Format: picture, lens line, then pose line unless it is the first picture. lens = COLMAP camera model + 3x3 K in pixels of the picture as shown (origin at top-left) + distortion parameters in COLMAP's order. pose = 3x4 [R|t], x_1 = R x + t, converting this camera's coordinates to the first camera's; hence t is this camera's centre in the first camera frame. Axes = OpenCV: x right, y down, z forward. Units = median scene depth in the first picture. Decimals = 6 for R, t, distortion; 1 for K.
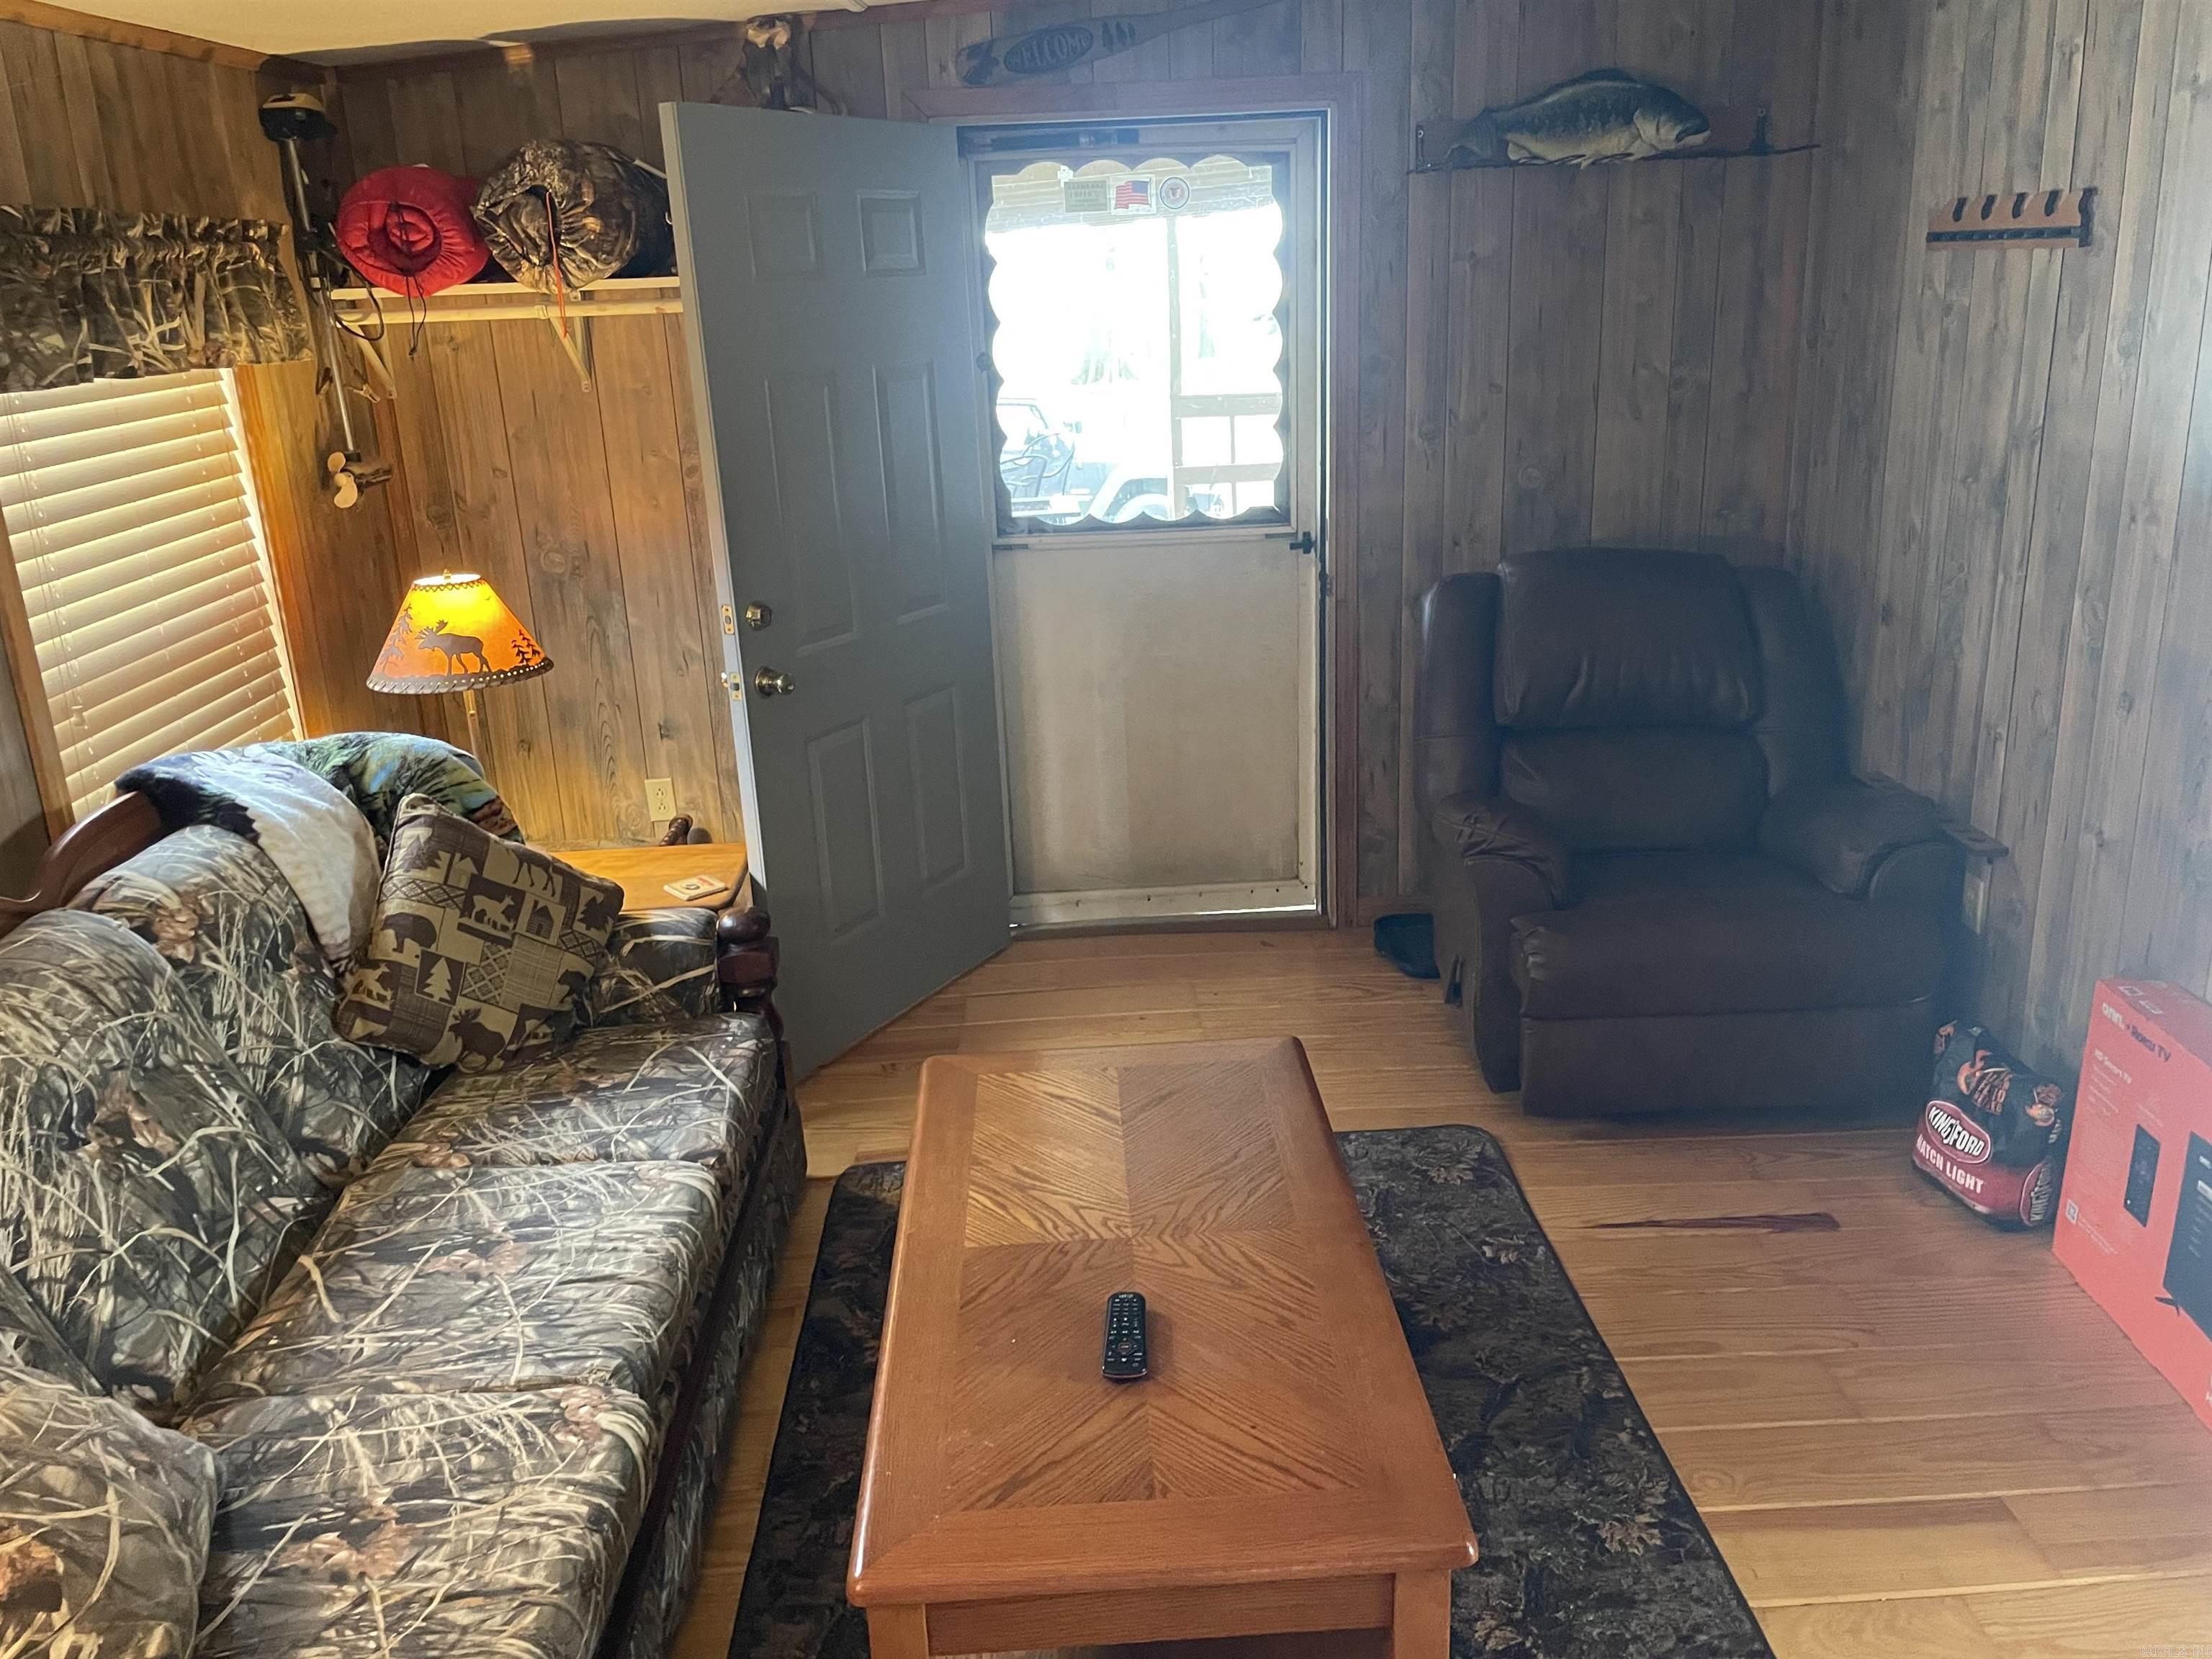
lens RADIAL K [[1655.8, 0, 1110.1], [0, 1655.8, 817.2], [0, 0, 1]] dist [0.083658, -0.102839]
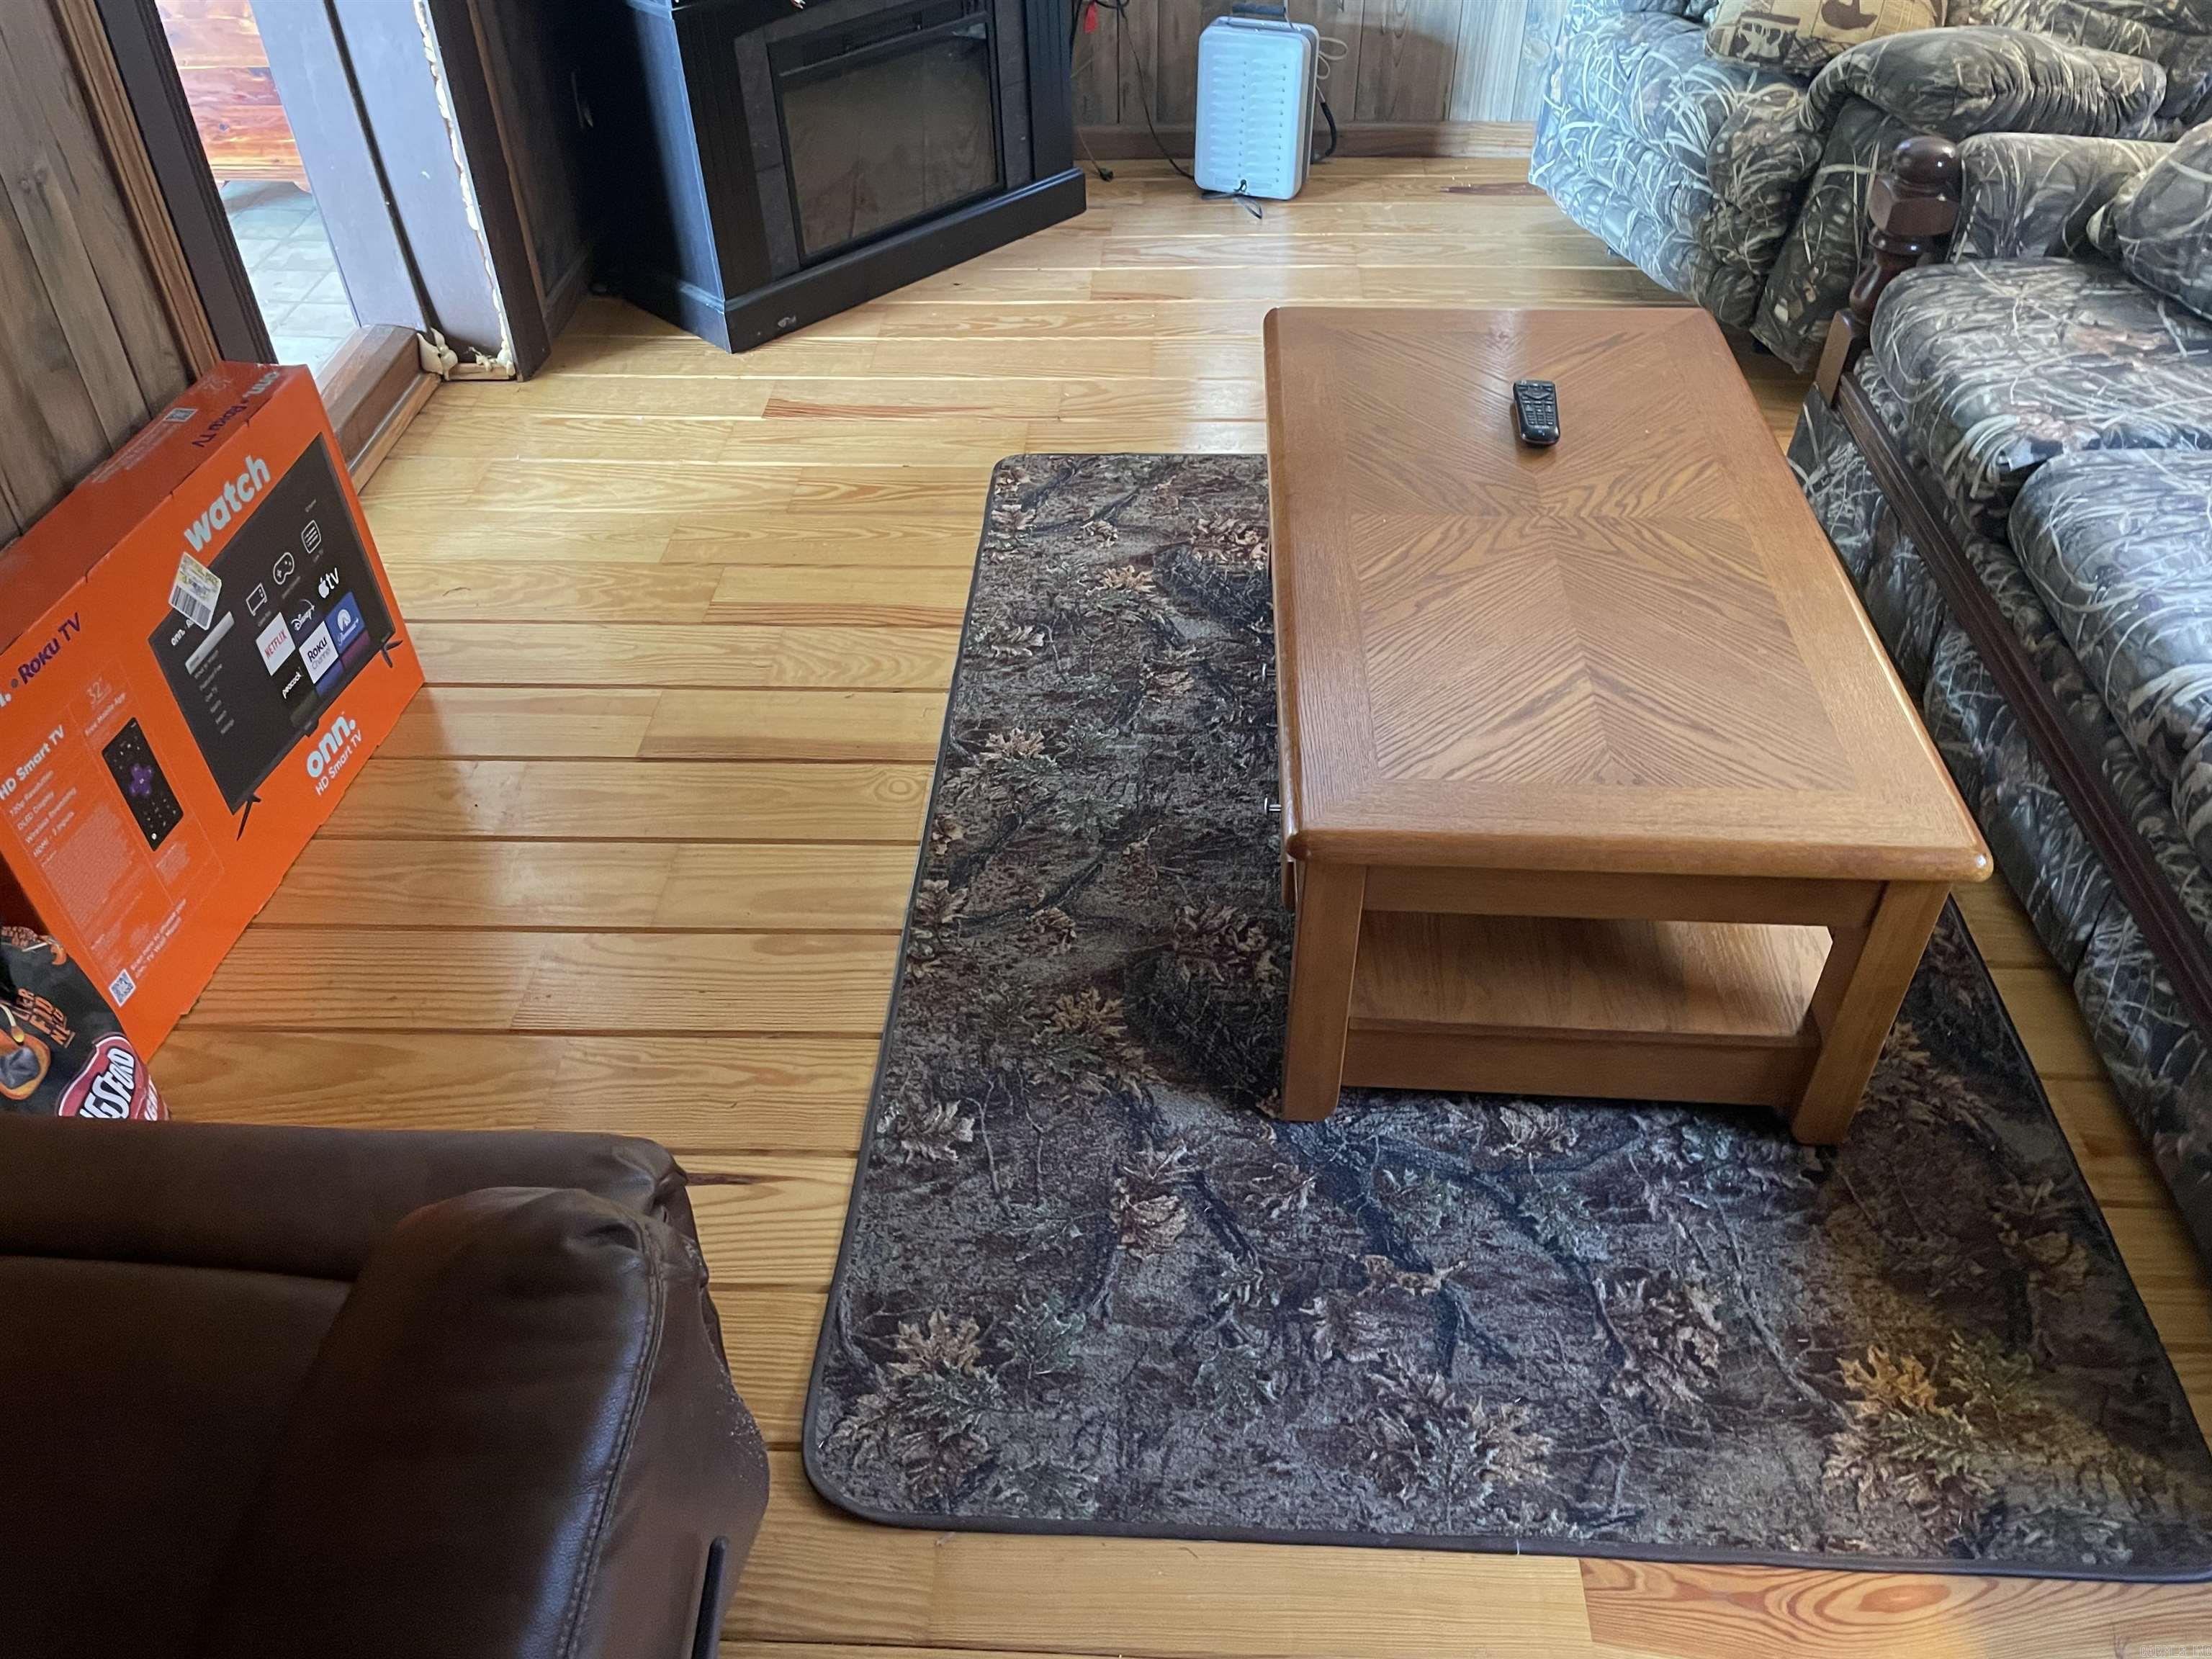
lens RADIAL K [[1655.8, 0, 1109.4], [0, 1655.8, 807.2], [0, 0, 1]] dist [0.083658, -0.102839]
pose [[-0.994213, -0.026460, 0.104117, 0.140611], [0.075493, 0.517432, 0.852388, -0.420628], [-0.076428, 0.855315, -0.512440, 1.535410]]
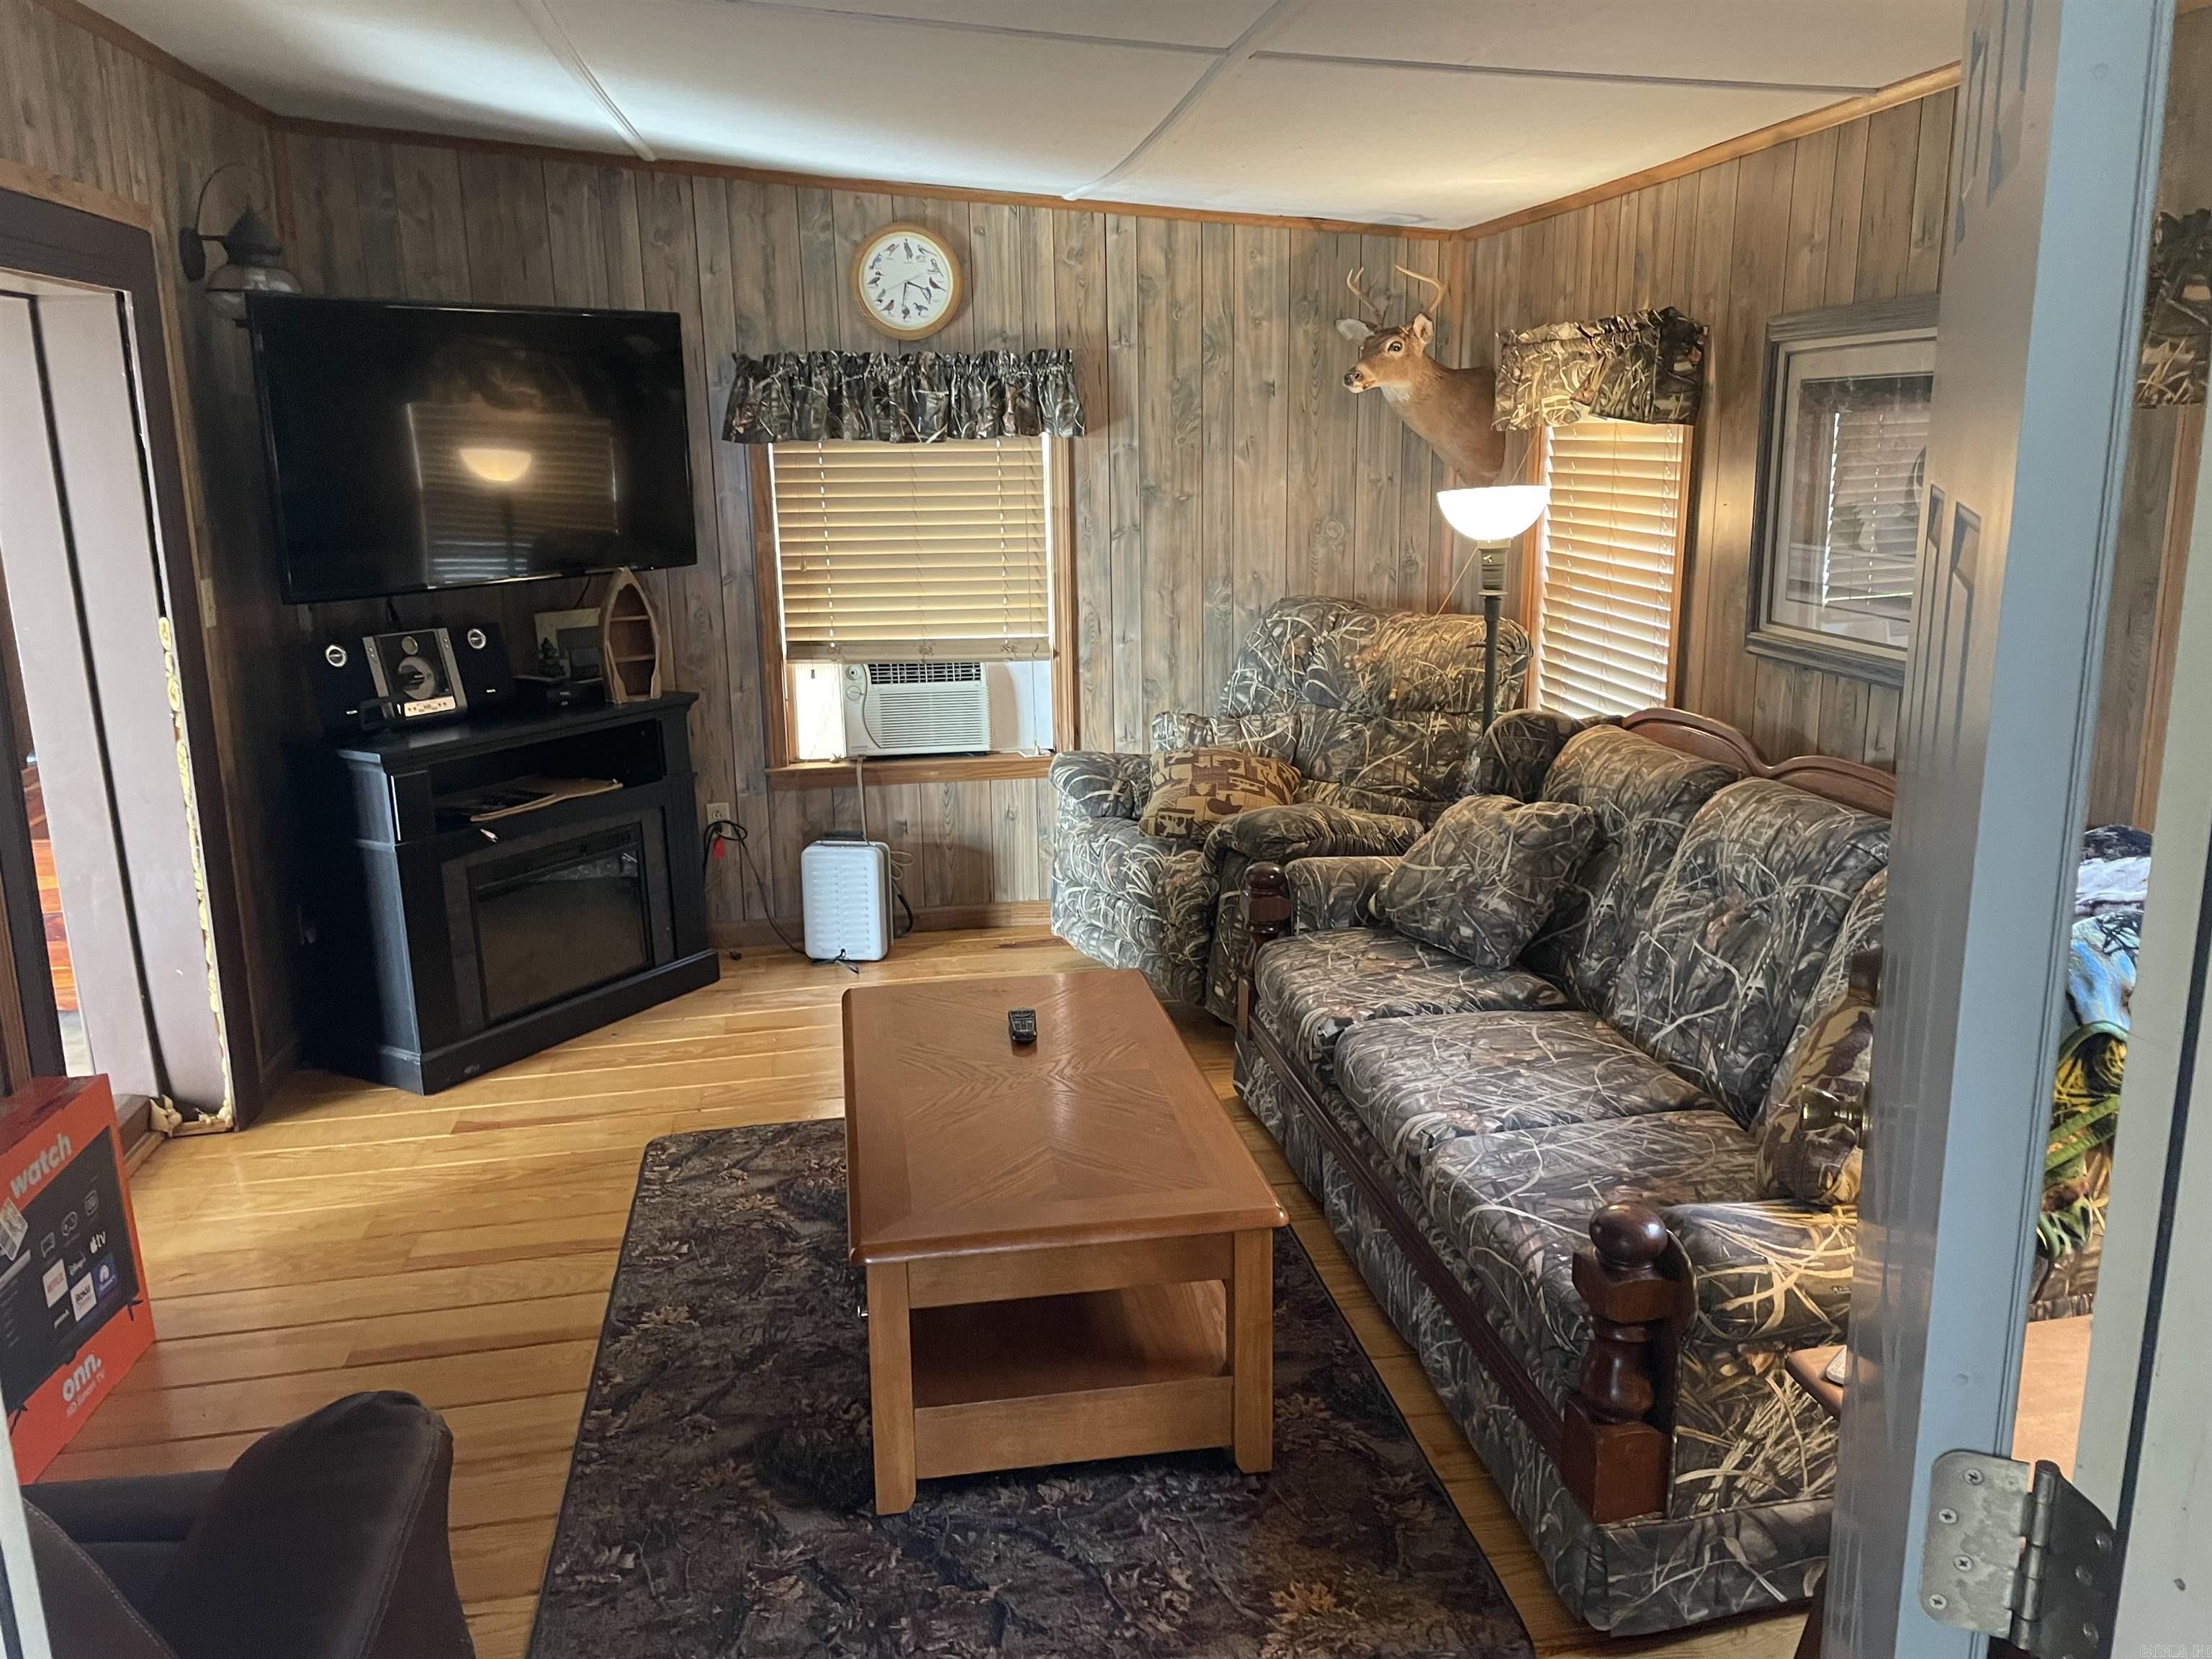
lens RADIAL K [[1655.8, 0, 1096.4], [0, 1655.8, 826.7], [0, 0, 1]] dist [0.083658, -0.102839]
pose [[-0.992034, 0.077672, -0.099178, 0.070952], [0.014412, 0.852103, 0.523176, -0.583446], [0.125146, 0.517579, -0.846434, 1.936521]]
